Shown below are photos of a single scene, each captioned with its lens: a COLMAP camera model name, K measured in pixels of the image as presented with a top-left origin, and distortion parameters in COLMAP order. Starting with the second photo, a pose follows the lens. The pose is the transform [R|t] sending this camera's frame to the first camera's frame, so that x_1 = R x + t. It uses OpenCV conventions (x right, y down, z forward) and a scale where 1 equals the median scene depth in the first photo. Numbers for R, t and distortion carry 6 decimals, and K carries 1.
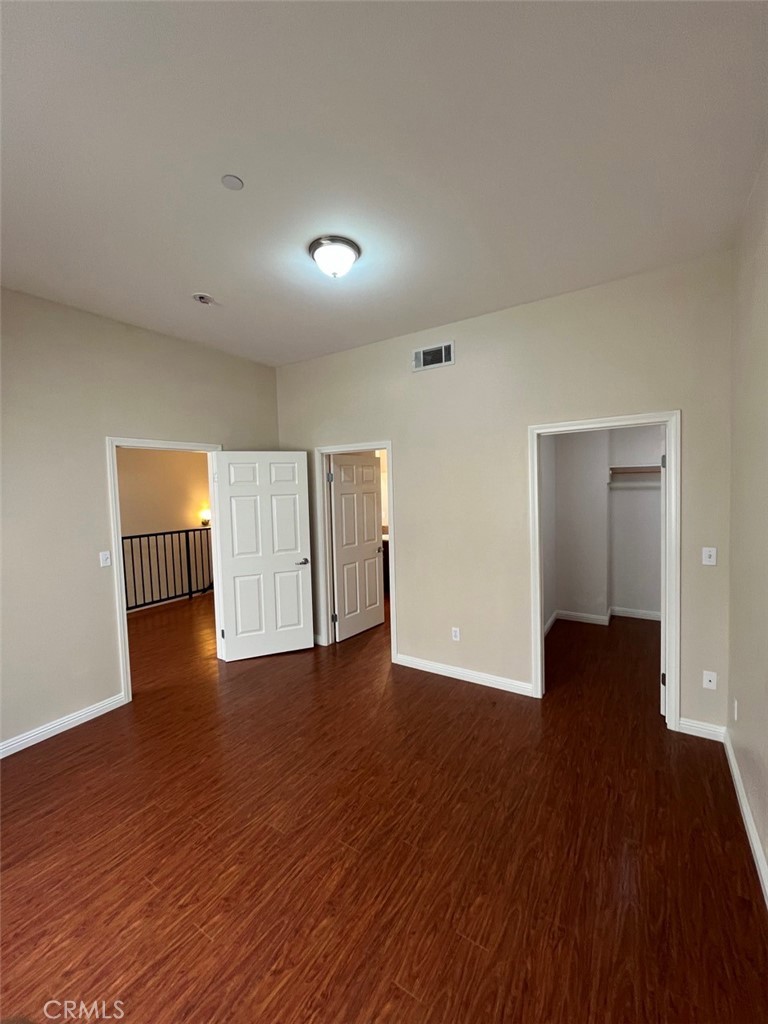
lens RADIAL K [[413.4, 0, 384.1], [0, 413.4, 505.8], [0, 0, 1]] dist [-0.002056, 0.000013]
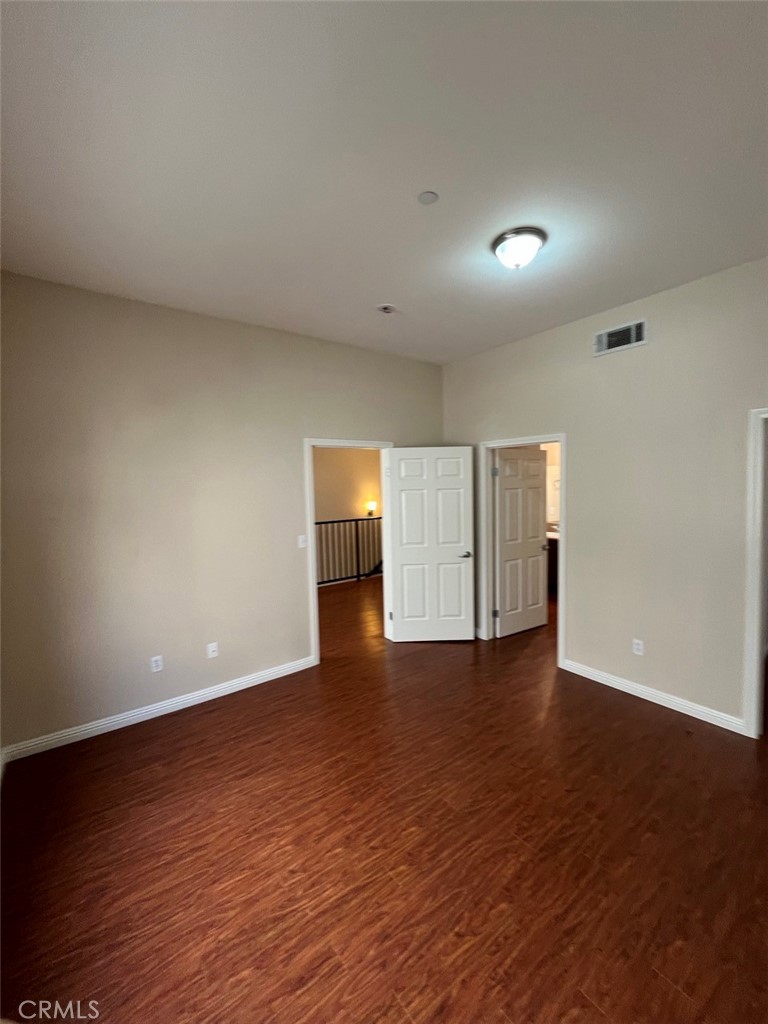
lens RADIAL K [[413.4, 0, 385.1], [0, 413.4, 505.8], [0, 0, 1]] dist [-0.002056, 0.000013]
pose [[0.938030, 0.026266, -0.345557, -0.059193], [-0.020669, 0.999589, 0.019873, -0.003144], [0.345937, -0.011499, 0.938187, -0.038235]]
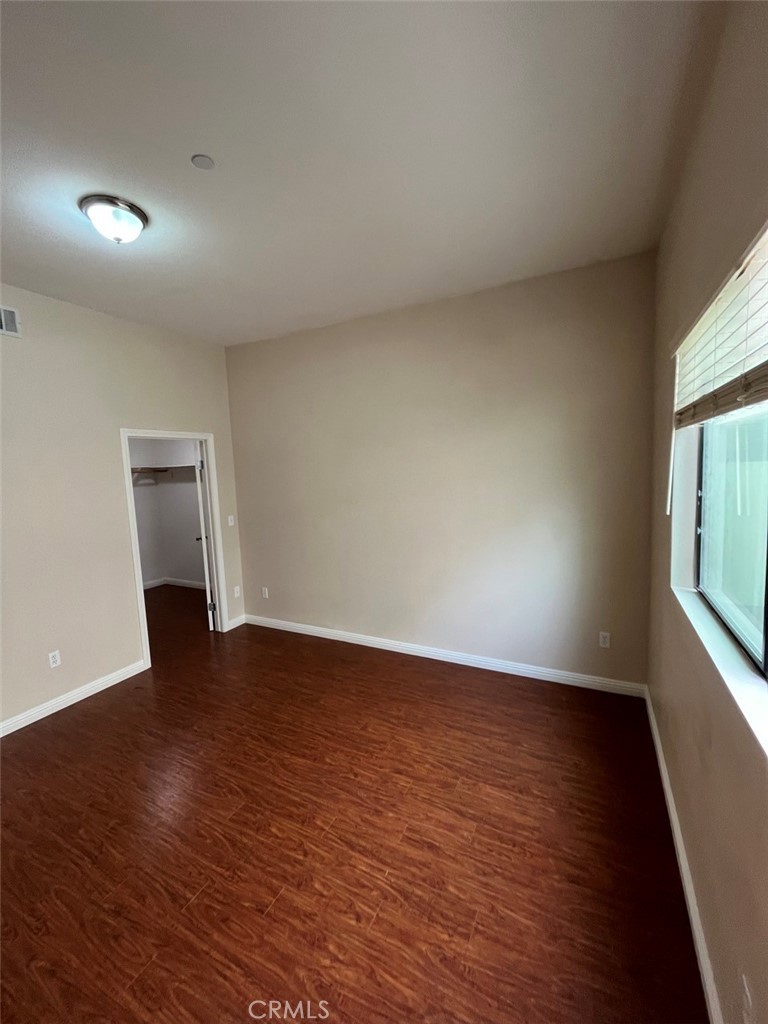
lens RADIAL K [[413.4, 0, 384.1], [0, 413.4, 508.3], [0, 0, 1]] dist [-0.002056, 0.000013]
pose [[-0.095670, -0.068166, 0.993076, -1.057267], [0.086581, 0.993302, 0.076523, -0.007211], [-0.991641, 0.093303, -0.089127, 0.551684]]
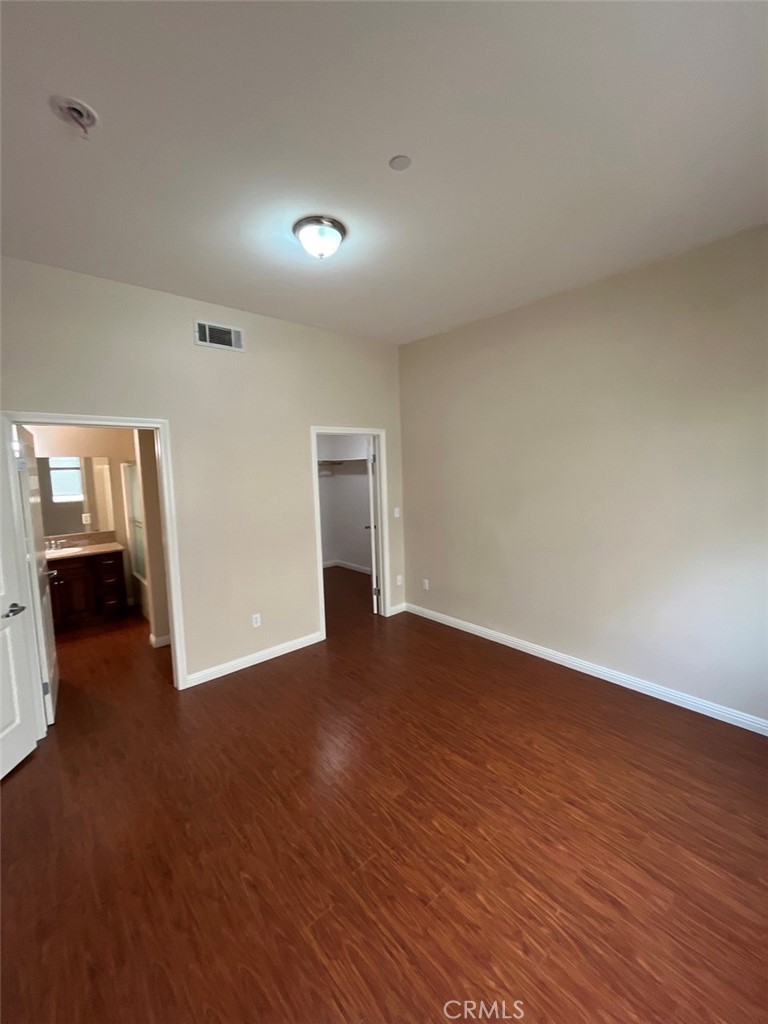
lens RADIAL K [[413.4, 0, 383.9], [0, 413.4, 508.4], [0, 0, 1]] dist [-0.002056, 0.000013]
pose [[0.269685, -0.077623, 0.959815, -1.034436], [0.064642, 0.995957, 0.062383, -0.012740], [-0.960777, 0.045220, 0.273612, 0.600173]]
